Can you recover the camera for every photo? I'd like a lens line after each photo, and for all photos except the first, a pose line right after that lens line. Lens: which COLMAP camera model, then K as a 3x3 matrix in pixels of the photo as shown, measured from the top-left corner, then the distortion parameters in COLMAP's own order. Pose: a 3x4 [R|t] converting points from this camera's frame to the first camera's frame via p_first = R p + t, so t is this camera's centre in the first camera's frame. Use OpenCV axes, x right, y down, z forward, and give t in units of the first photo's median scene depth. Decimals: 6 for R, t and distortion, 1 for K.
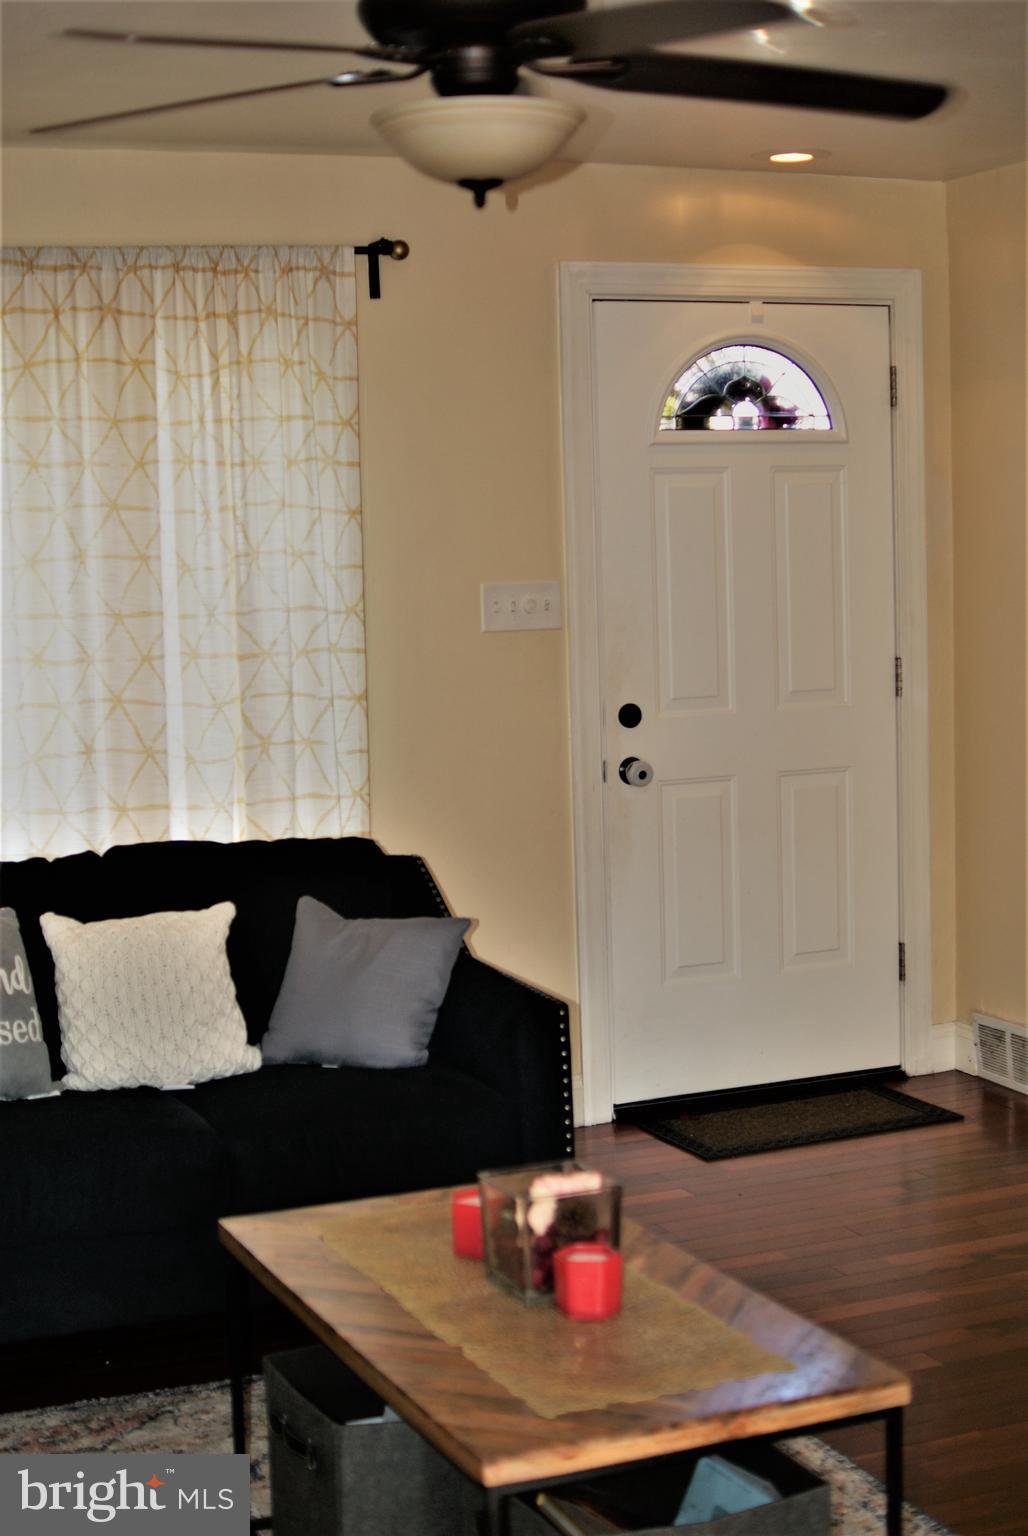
lens RADIAL K [[2374.2, 0, 514.0], [0, 2374.2, 768.0], [0, 0, 1]] dist [-0.139708, 0.068971]
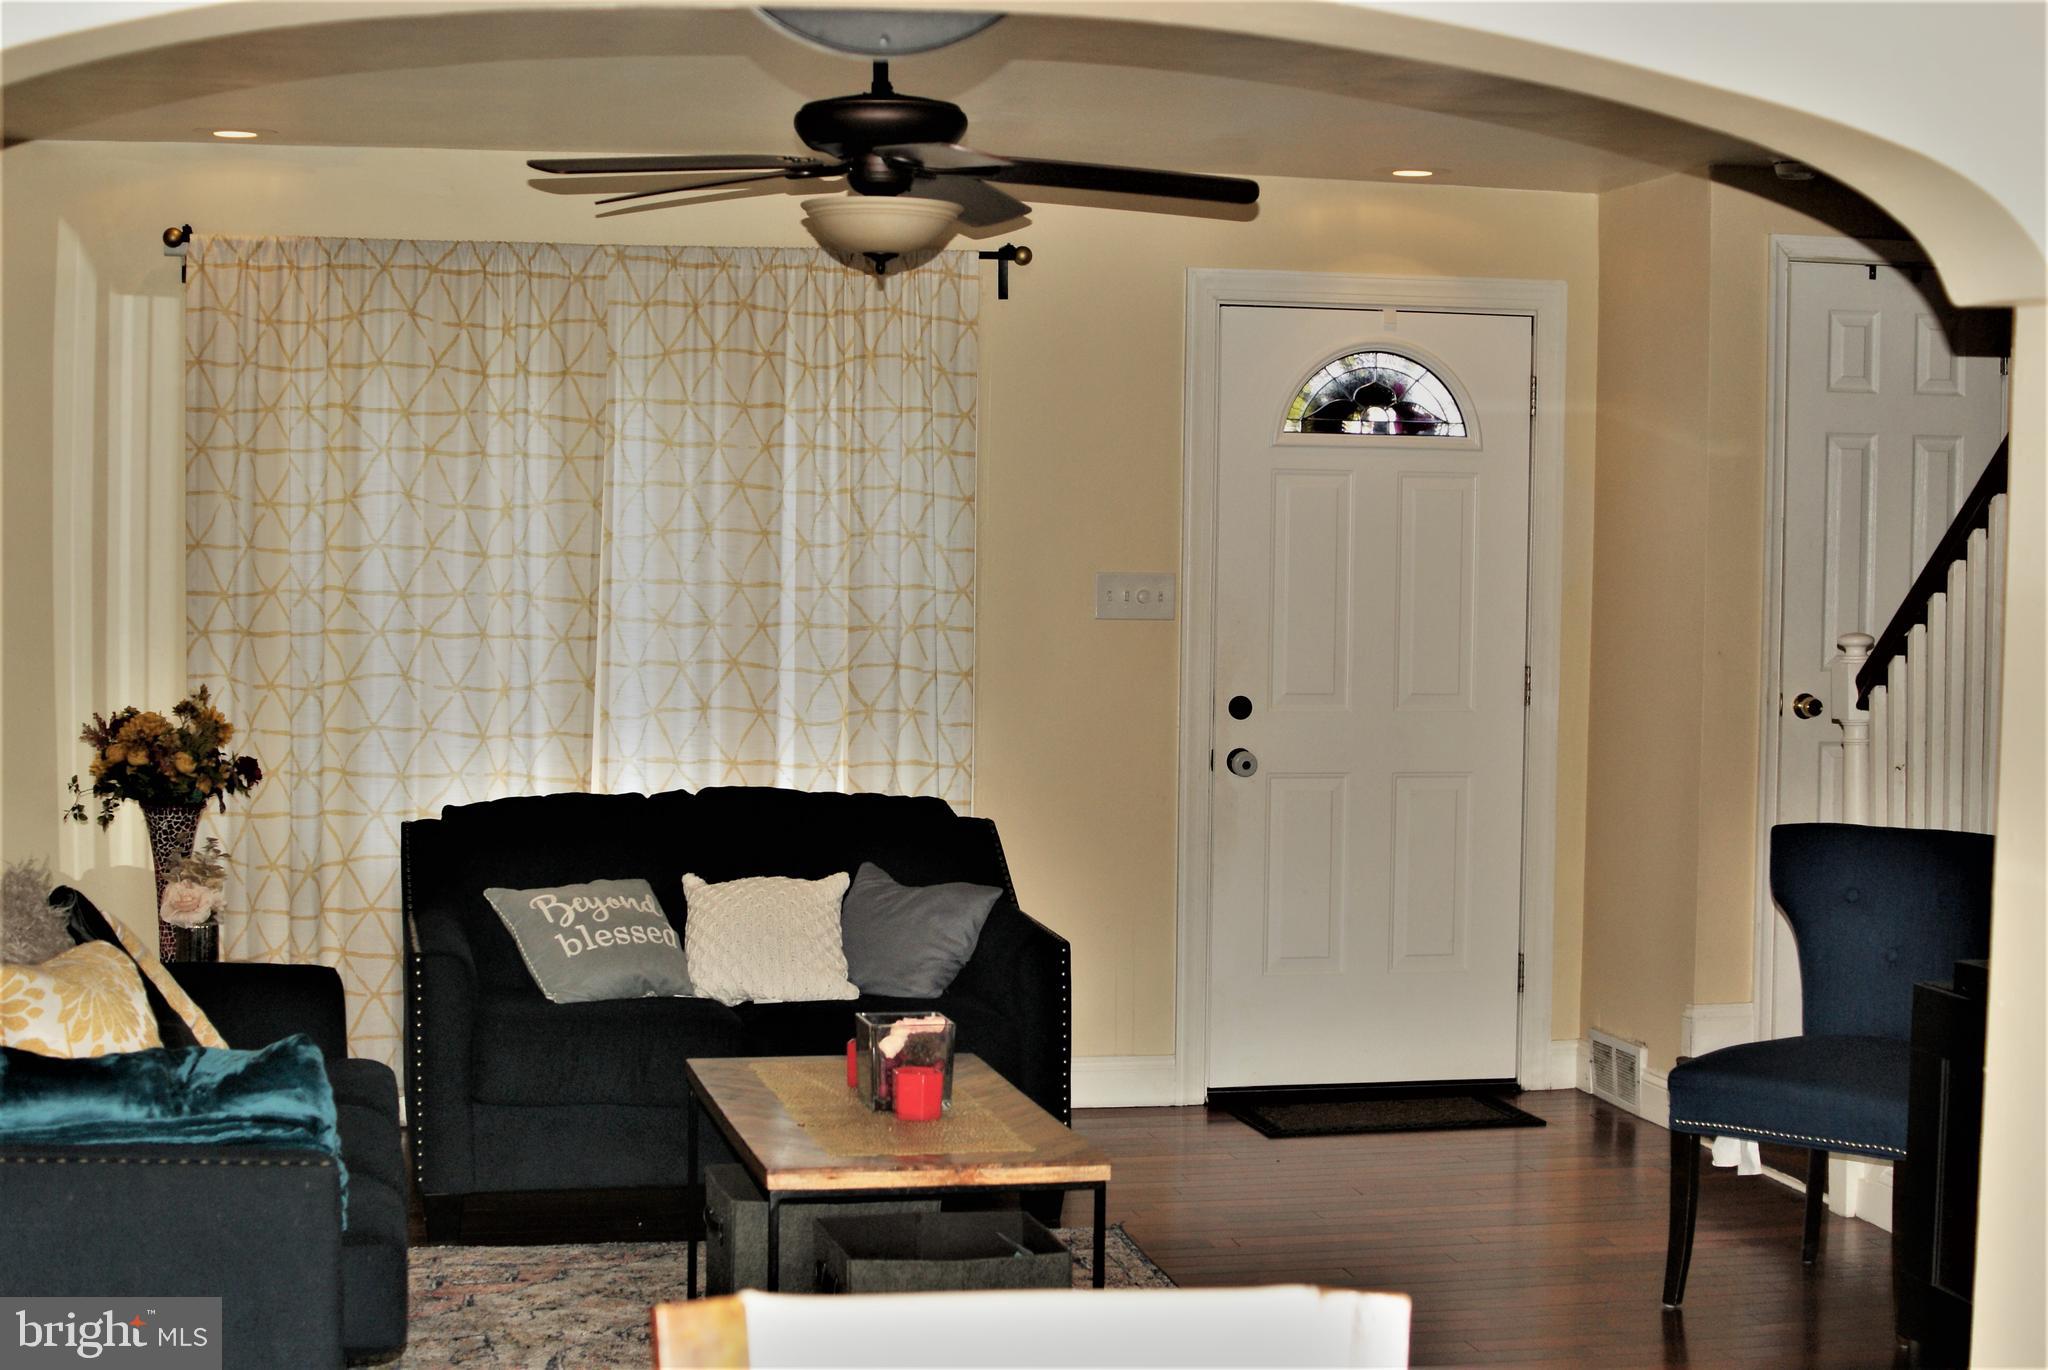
lens RADIAL K [[3165.6, 0, 1027.5], [0, 3165.6, 702.4], [0, 0, 1]] dist [-0.139708, 0.068971]
pose [[0.983562, 0.051565, -0.173051, 0.212404], [-0.059039, 0.997520, -0.038325, 0.036621], [0.170646, 0.047912, 0.984167, -0.397165]]
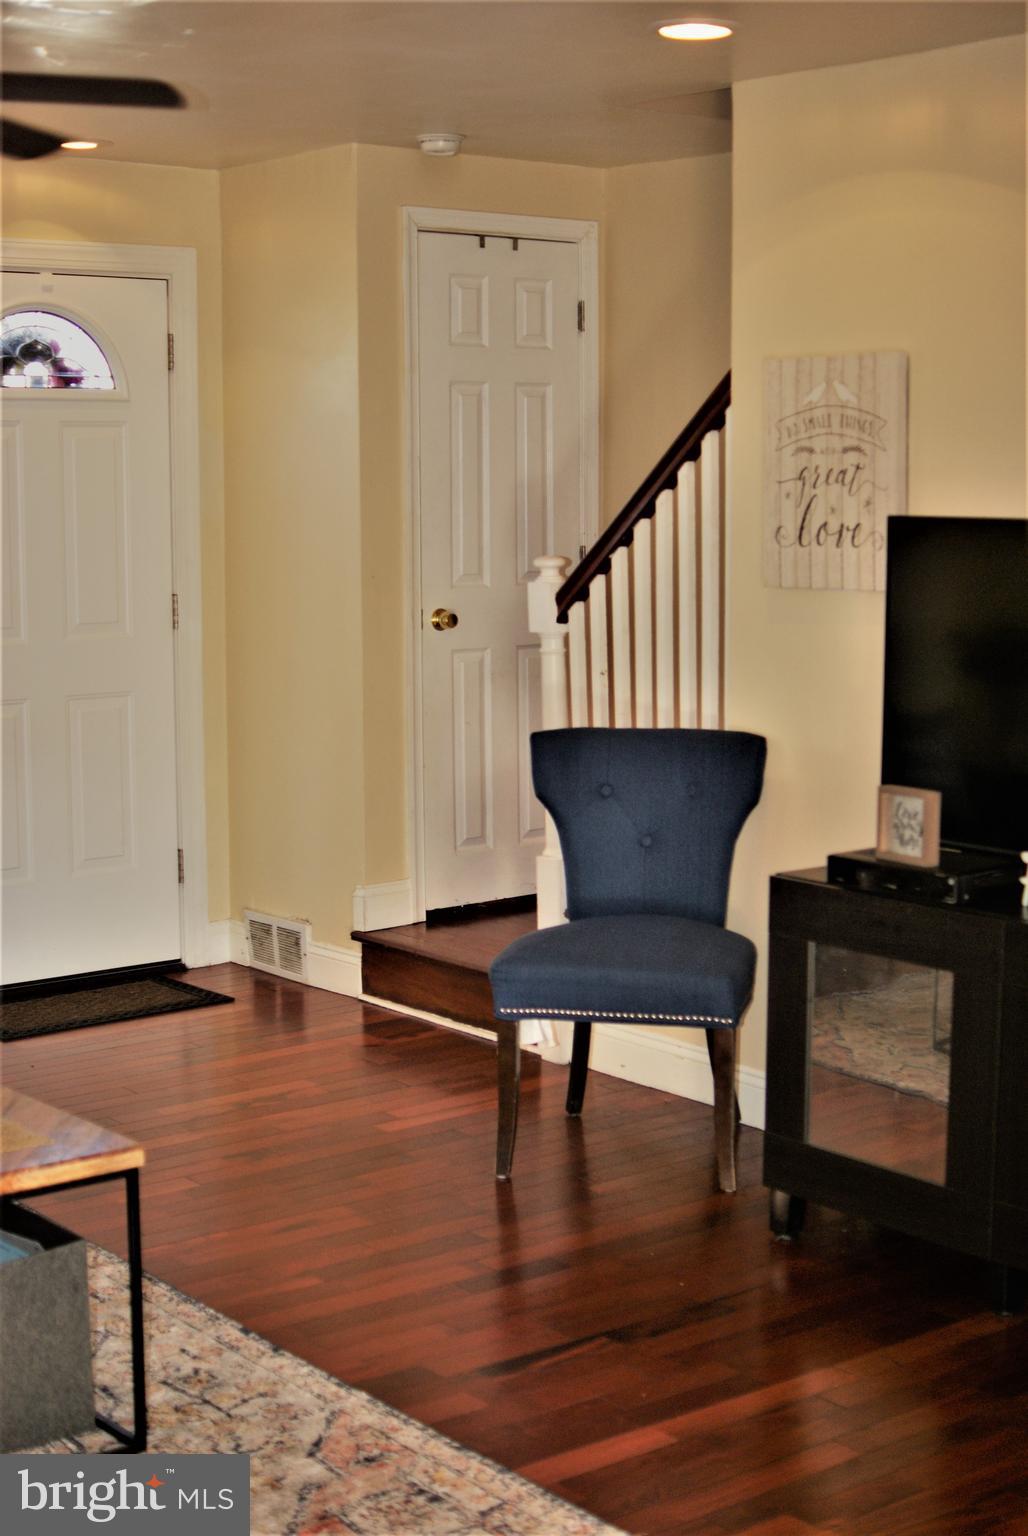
lens RADIAL K [[2374.2, 0, 514.0], [0, 2374.2, 768.0], [0, 0, 1]] dist [-0.139708, 0.068971]
pose [[0.960227, -0.009745, 0.279049, 0.003620], [0.004448, 0.999798, 0.019609, 0.016405], [-0.279184, -0.017588, 0.960077, -0.140484]]
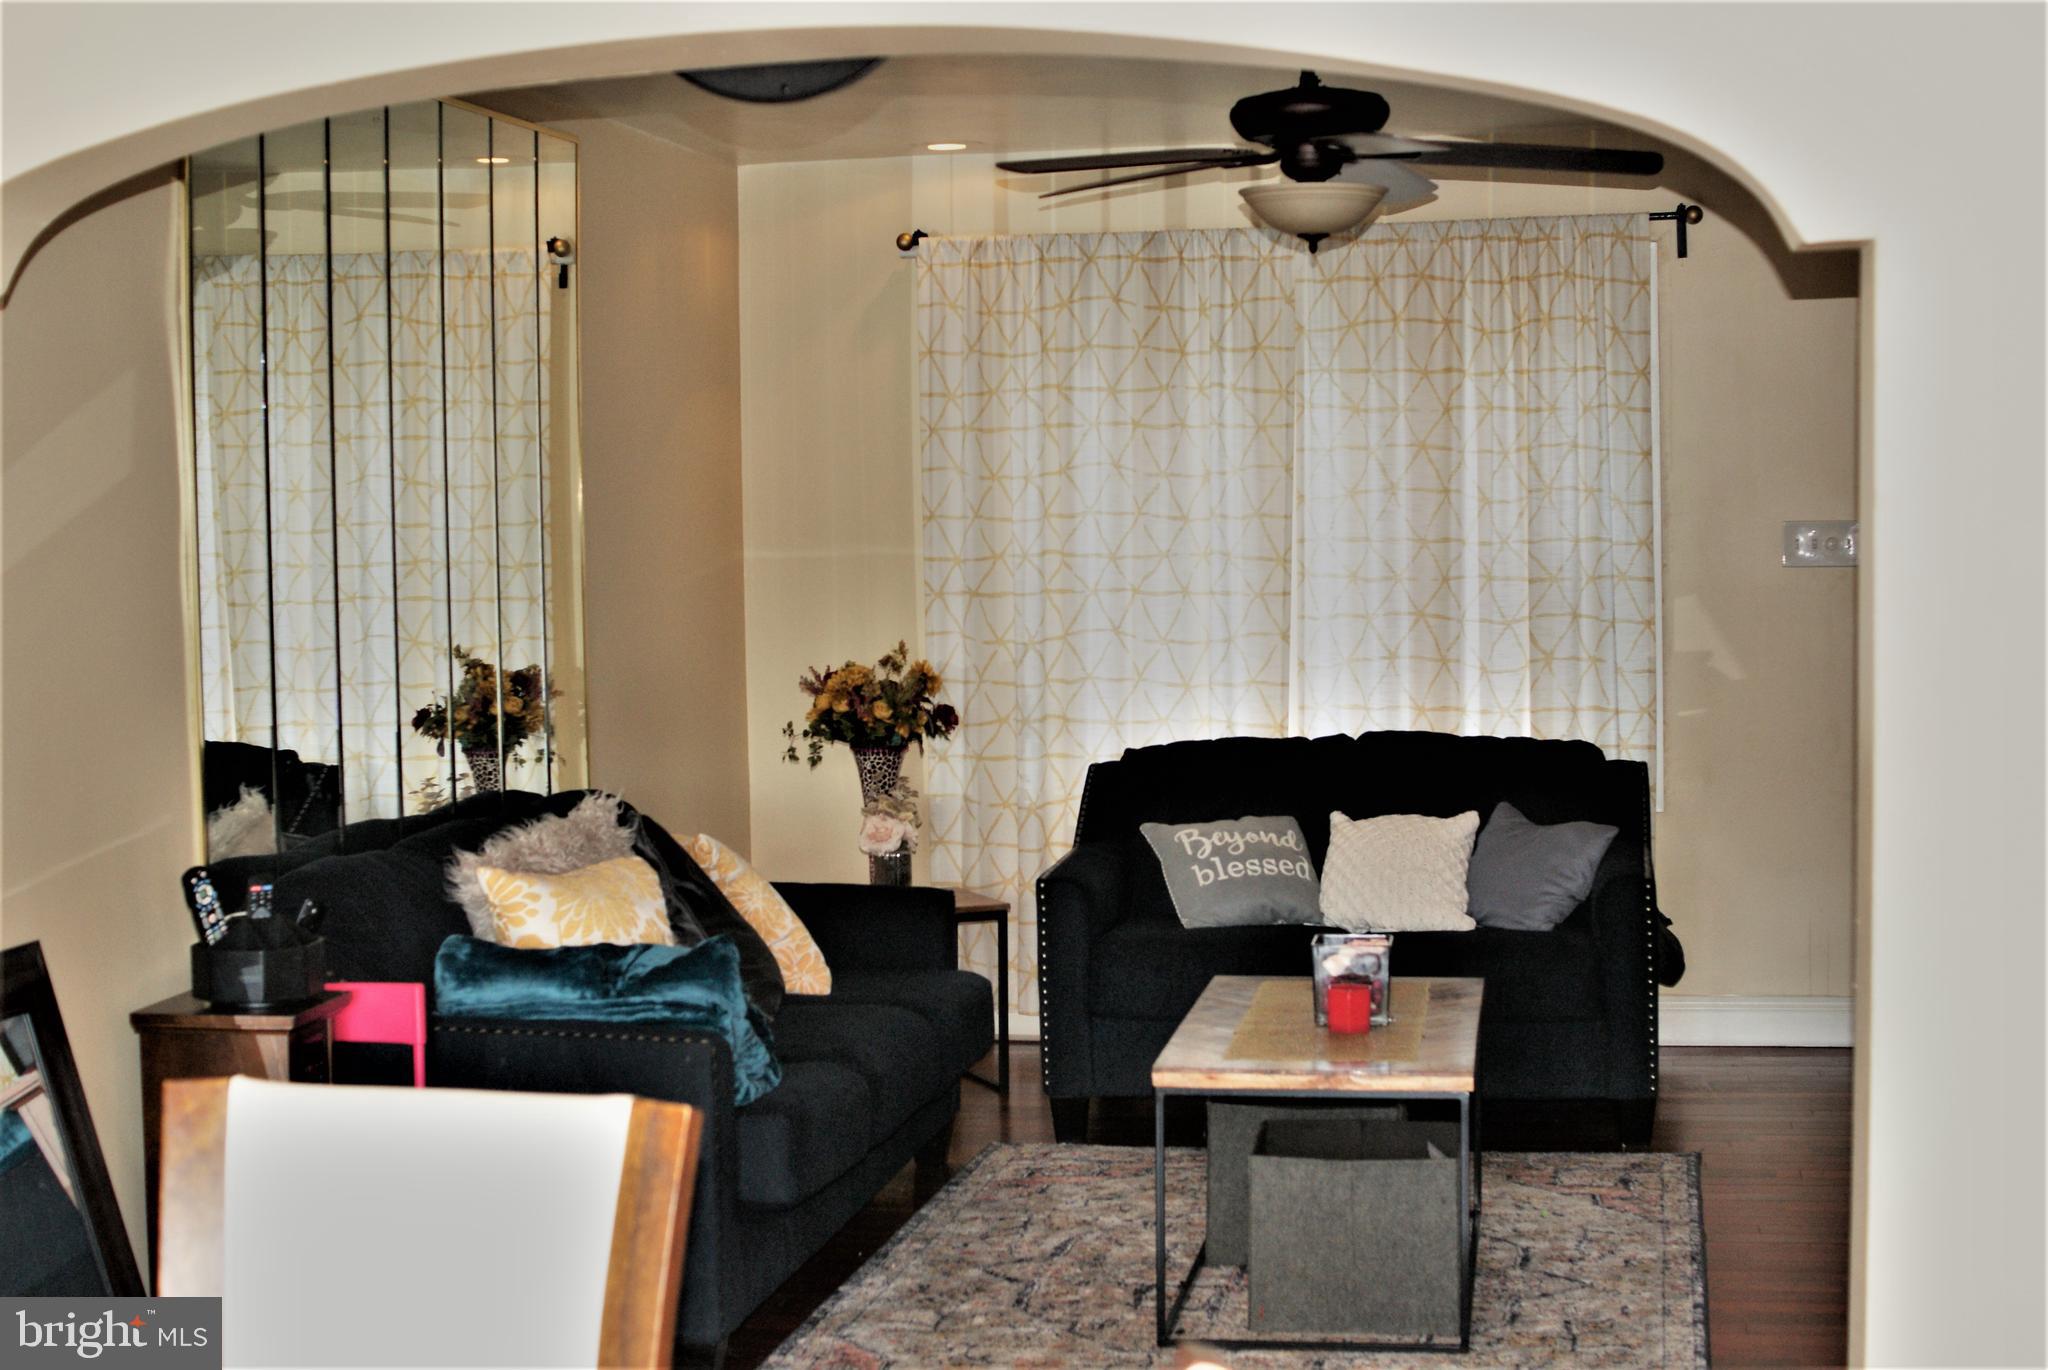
lens RADIAL K [[3165.6, 0, 1027.5], [0, 3165.6, 702.4], [0, 0, 1]] dist [-0.139708, 0.068971]
pose [[0.841822, 0.049414, -0.537489, 0.488661], [-0.059696, 0.998215, -0.001727, 0.027707], [0.536445, 0.033539, 0.843269, -0.389489]]
